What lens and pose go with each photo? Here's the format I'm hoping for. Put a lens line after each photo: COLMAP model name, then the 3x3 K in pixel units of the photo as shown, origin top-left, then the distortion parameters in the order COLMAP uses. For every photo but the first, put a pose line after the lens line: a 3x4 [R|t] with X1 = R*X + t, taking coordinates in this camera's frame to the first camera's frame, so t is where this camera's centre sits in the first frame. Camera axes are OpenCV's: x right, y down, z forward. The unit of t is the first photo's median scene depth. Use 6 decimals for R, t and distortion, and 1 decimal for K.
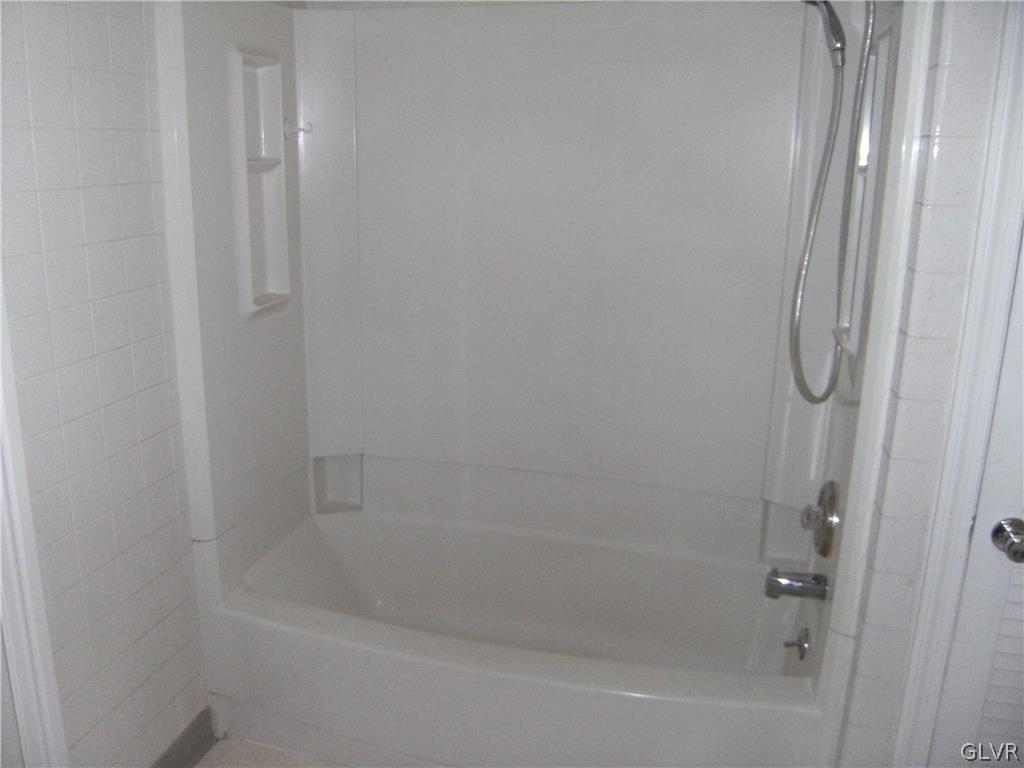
lens RADIAL K [[827.7, 0, 510.9], [0, 827.7, 373.1], [0, 0, 1]] dist [-0.003662, 0.004003]
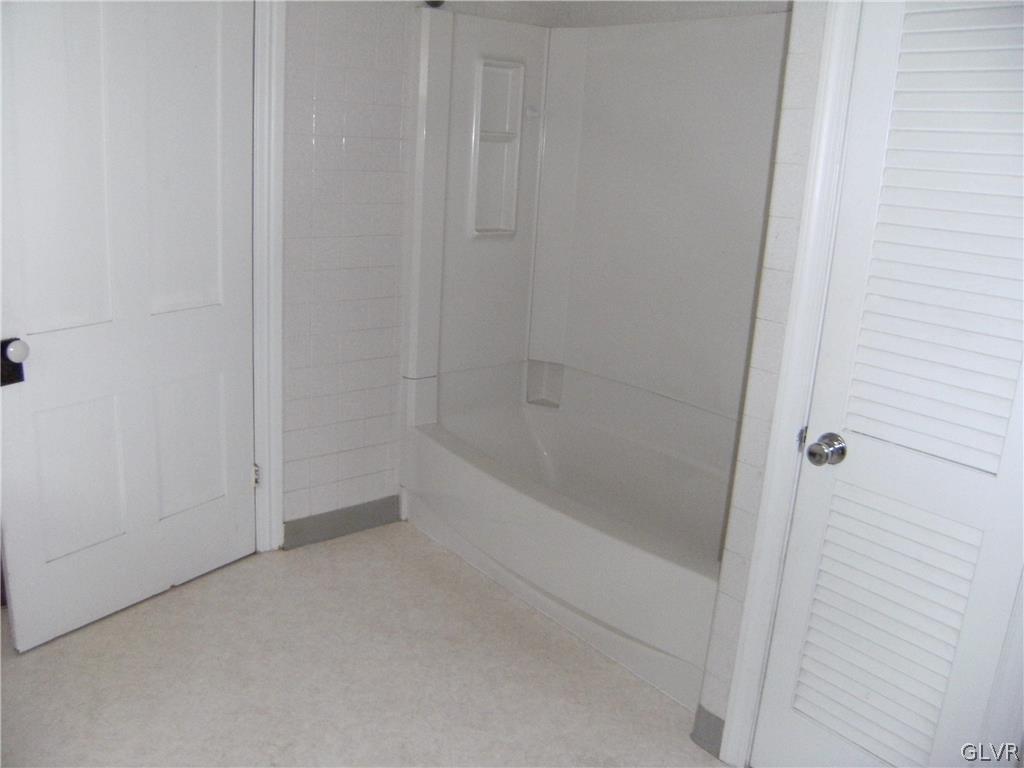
lens RADIAL K [[852.9, 0, 481.8], [0, 852.9, 360.5], [0, 0, 1]] dist [-0.073300, 0.013674]
pose [[0.802922, 0.159576, -0.574327, 0.590388], [-0.165304, 0.985319, 0.042671, 0.070798], [0.572704, 0.060676, 0.817513, -0.180976]]
